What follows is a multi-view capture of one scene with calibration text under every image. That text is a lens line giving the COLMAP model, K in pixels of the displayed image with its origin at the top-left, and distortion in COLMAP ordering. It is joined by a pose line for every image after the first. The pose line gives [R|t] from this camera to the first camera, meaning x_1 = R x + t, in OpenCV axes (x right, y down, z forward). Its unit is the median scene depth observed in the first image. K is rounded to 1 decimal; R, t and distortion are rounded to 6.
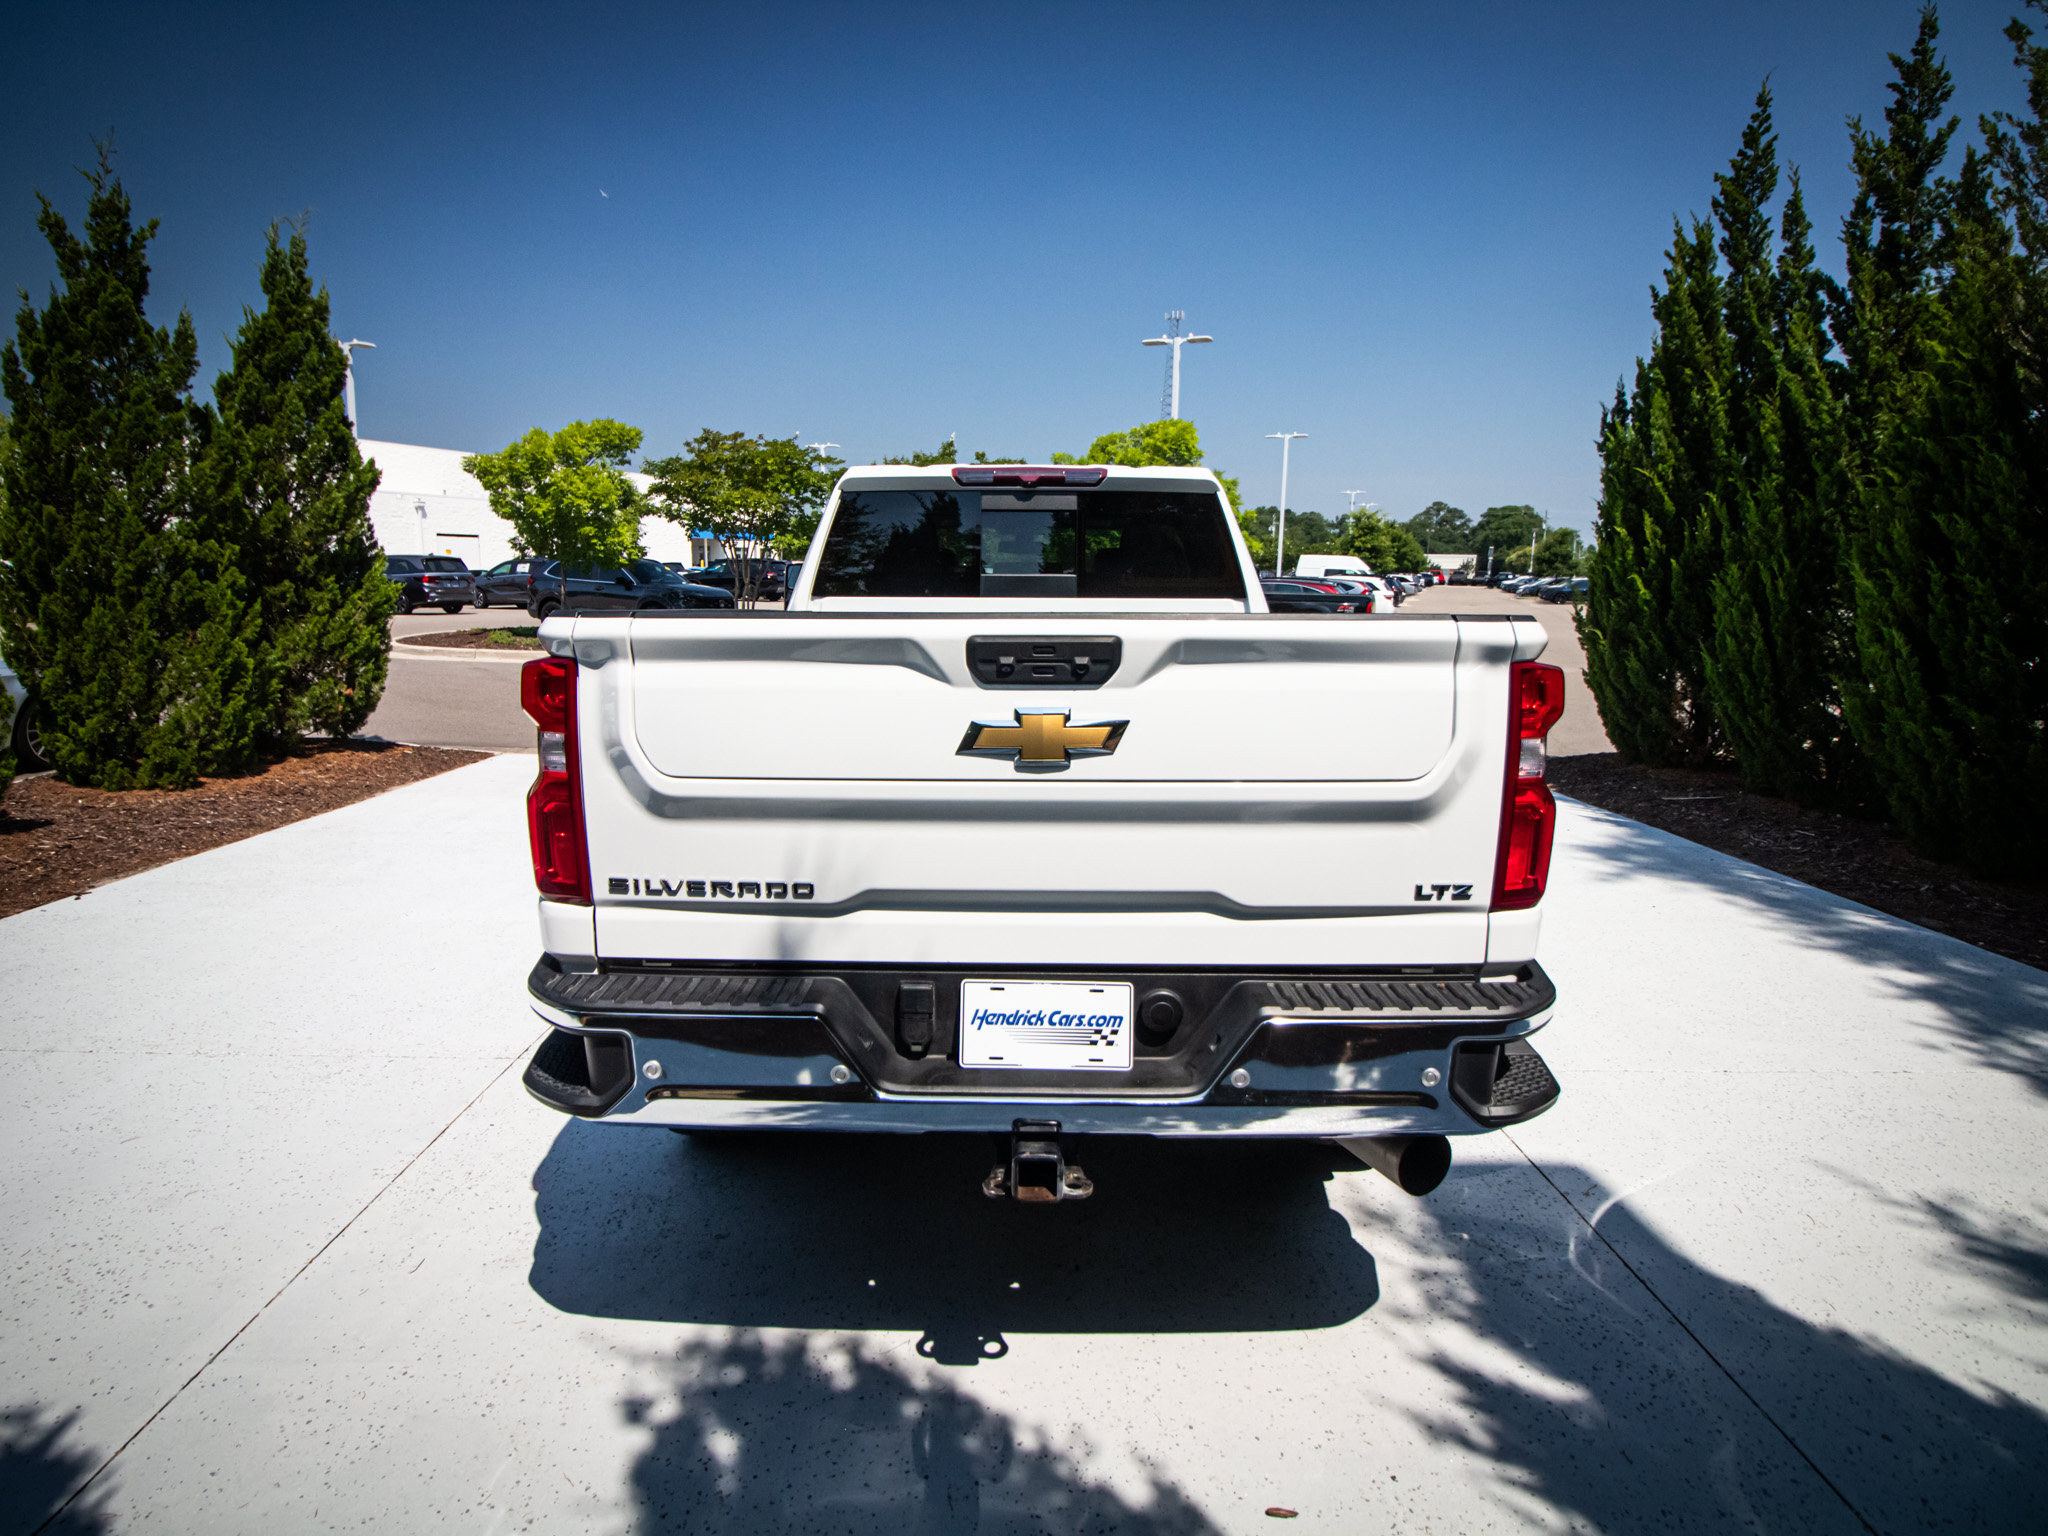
lens RADIAL K [[1061.2, 0, 1016.2], [0, 1061.2, 754.7], [0, 0, 1]] dist [-0.001746, -0.013088]
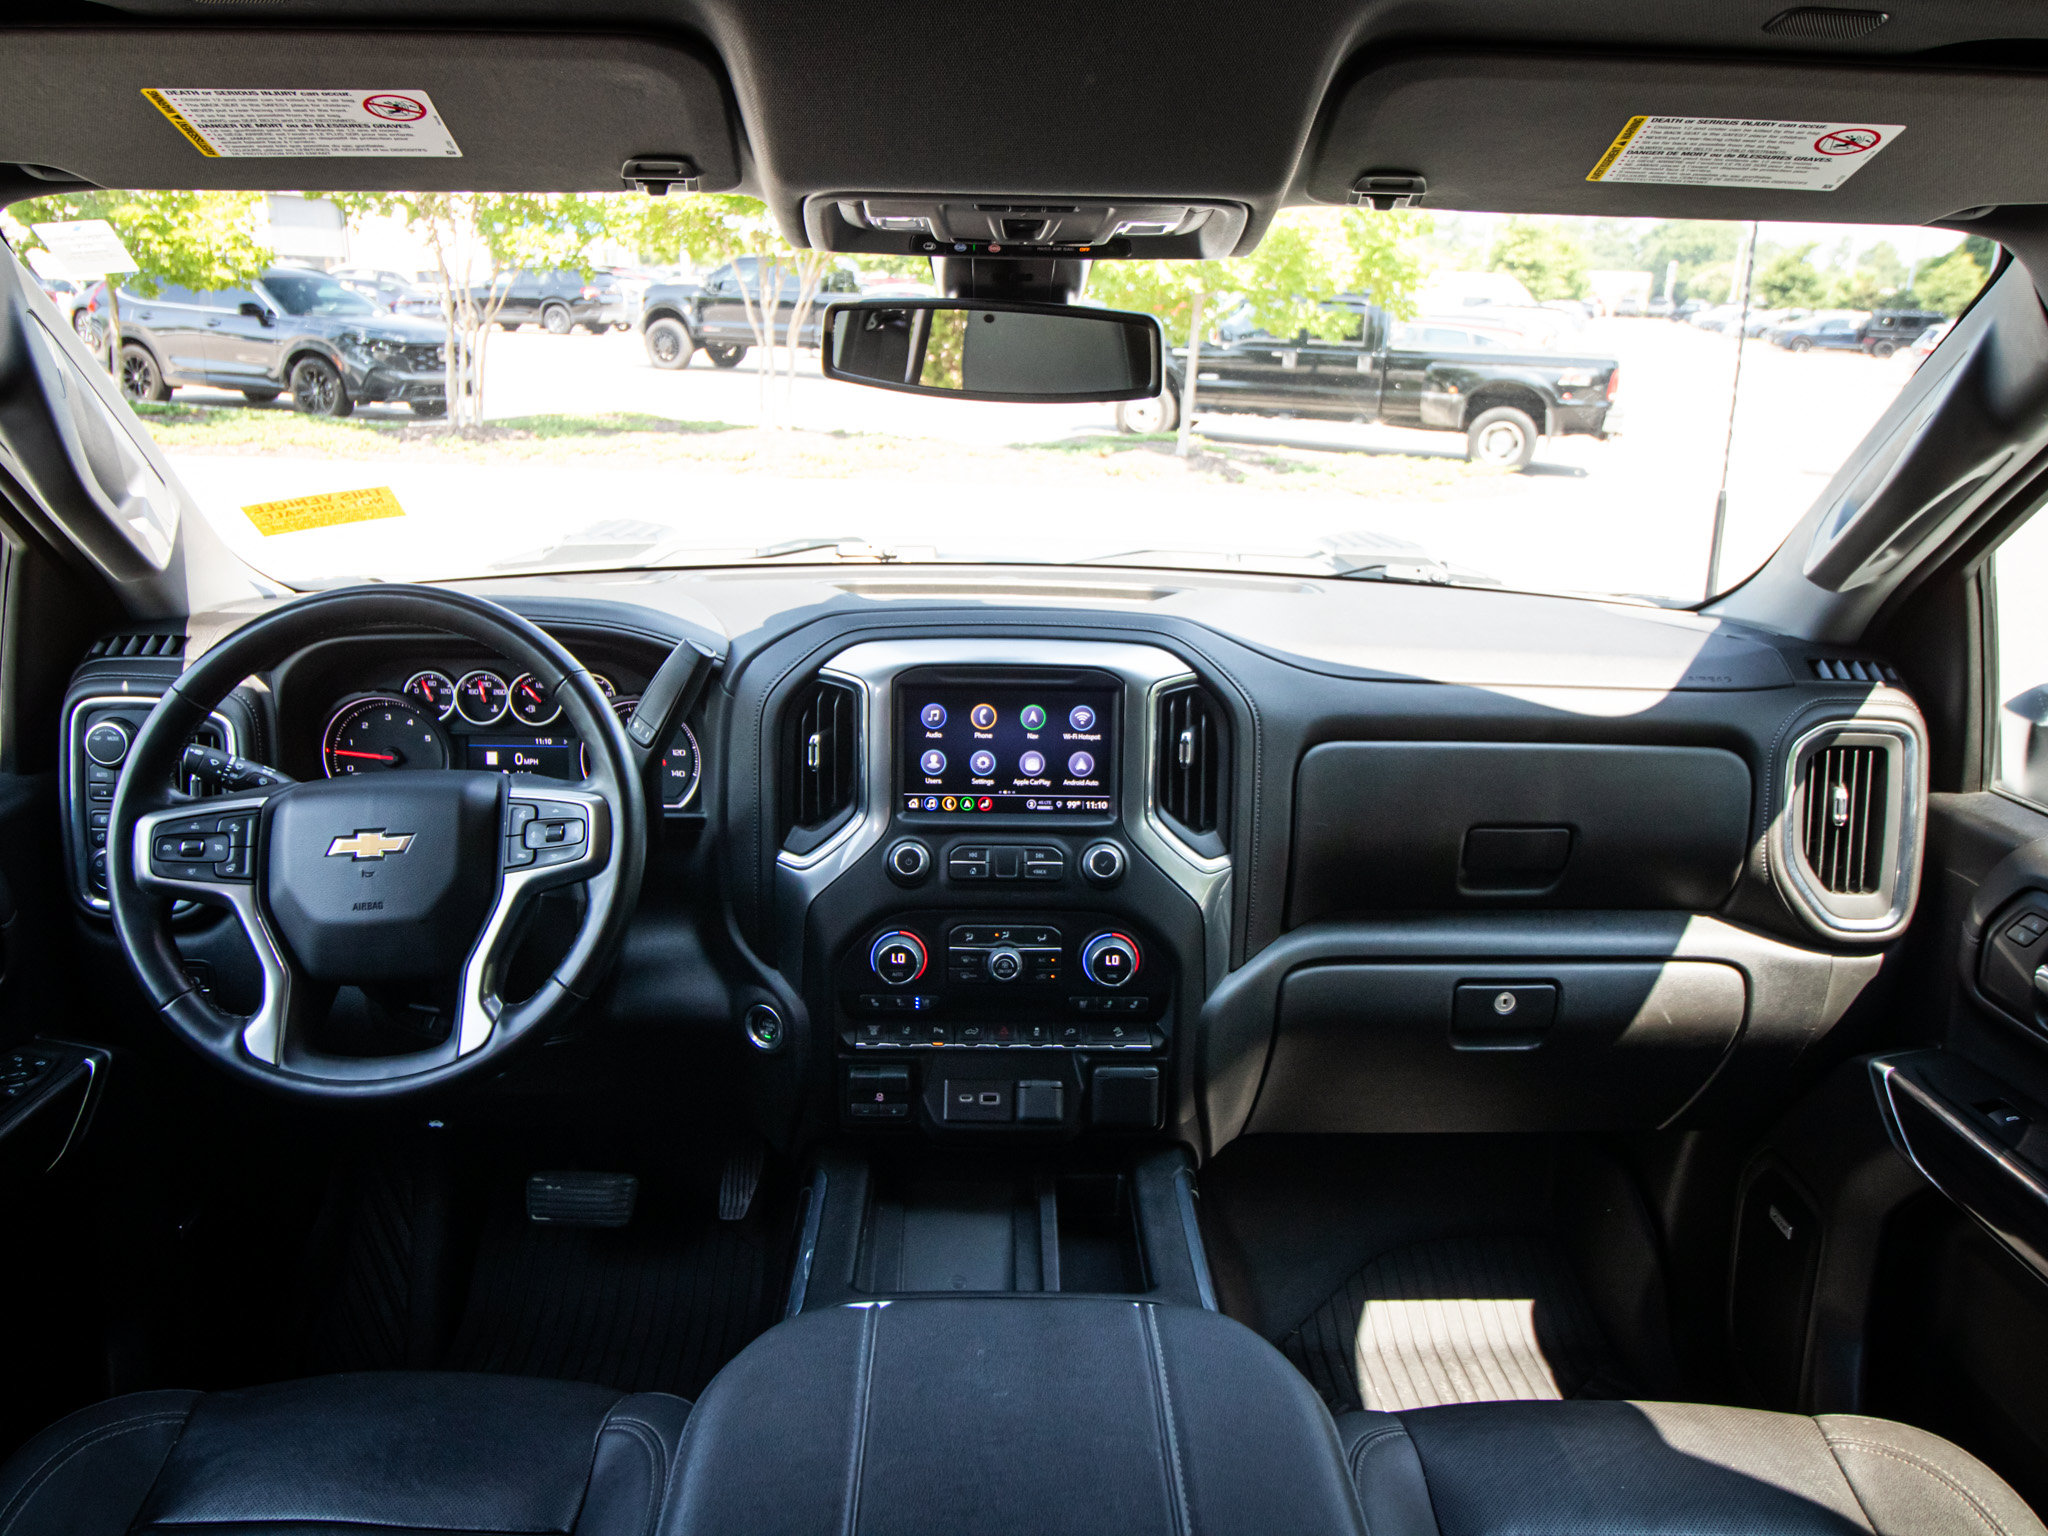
lens RADIAL K [[1463.9, 0, 1005.5], [0, 1463.9, 771.1], [0, 0, 1]] dist [0.005528, 0.001394]
pose [[0.999722, 0.009658, 0.021524, -0.002754], [-0.012718, 0.989063, 0.146943, -0.135663], [-0.019869, -0.147175, 0.988911, 0.647084]]
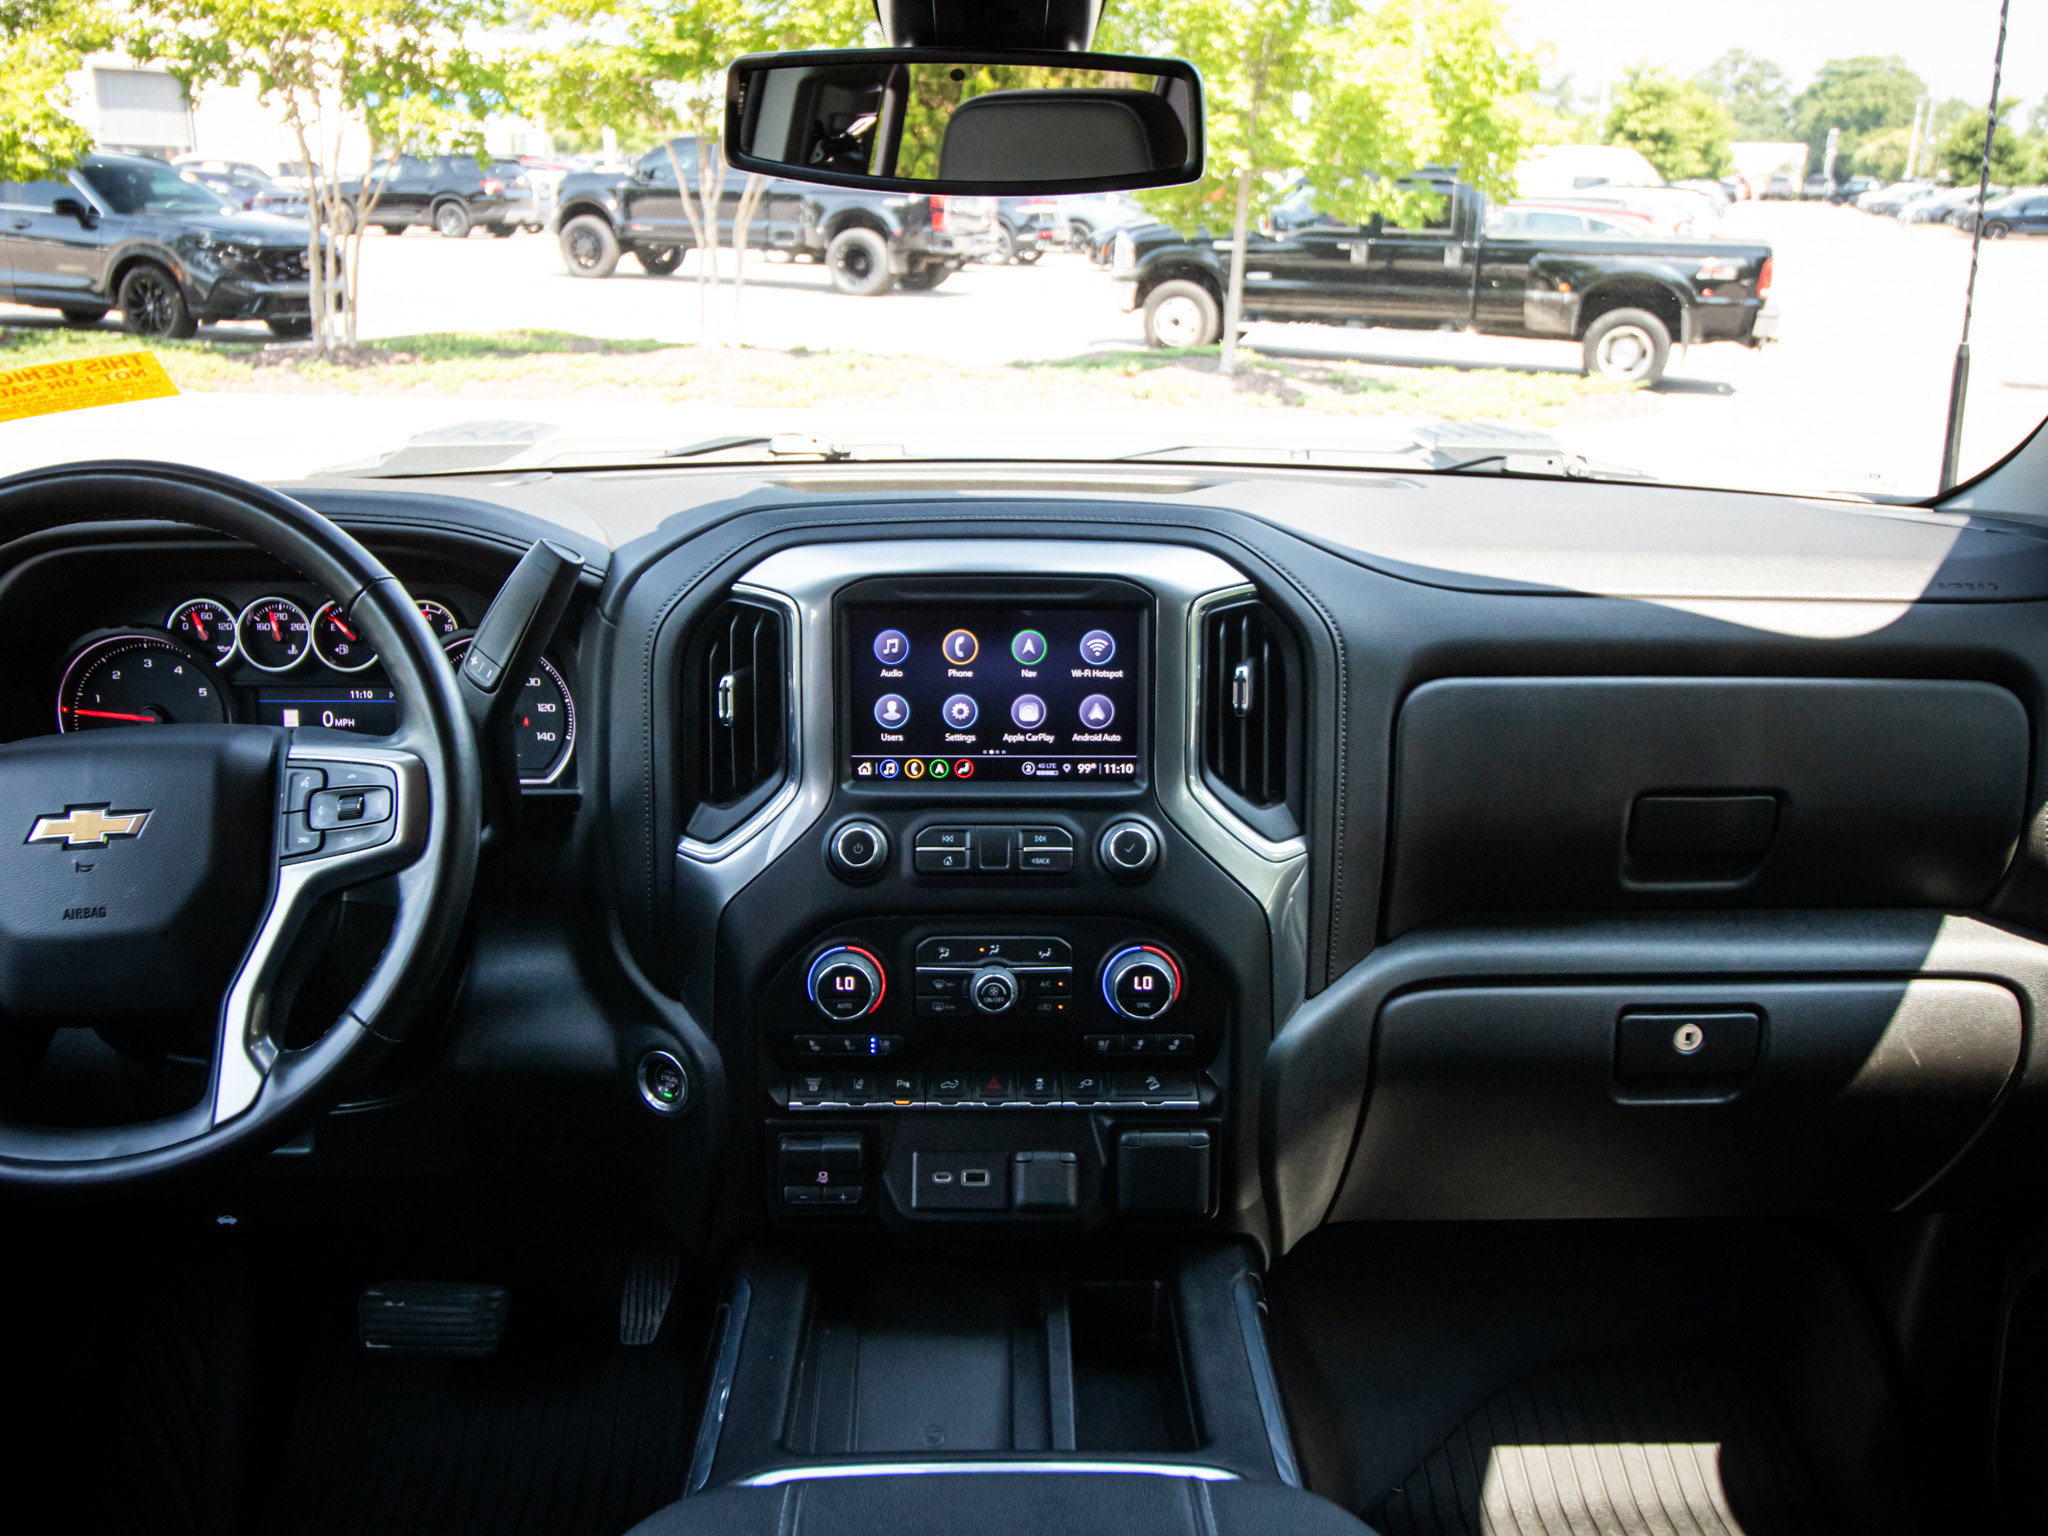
lens RADIAL K [[1809.0, 0, 996.7], [0, 1809.0, 761.3], [0, 0, 1]] dist [0.009199, 0.000732]
pose [[0.999920, -0.001981, 0.012477, -0.000471], [0.000203, 0.990026, 0.140887, -0.128453], [-0.012631, -0.140873, 0.989947, 0.665703]]
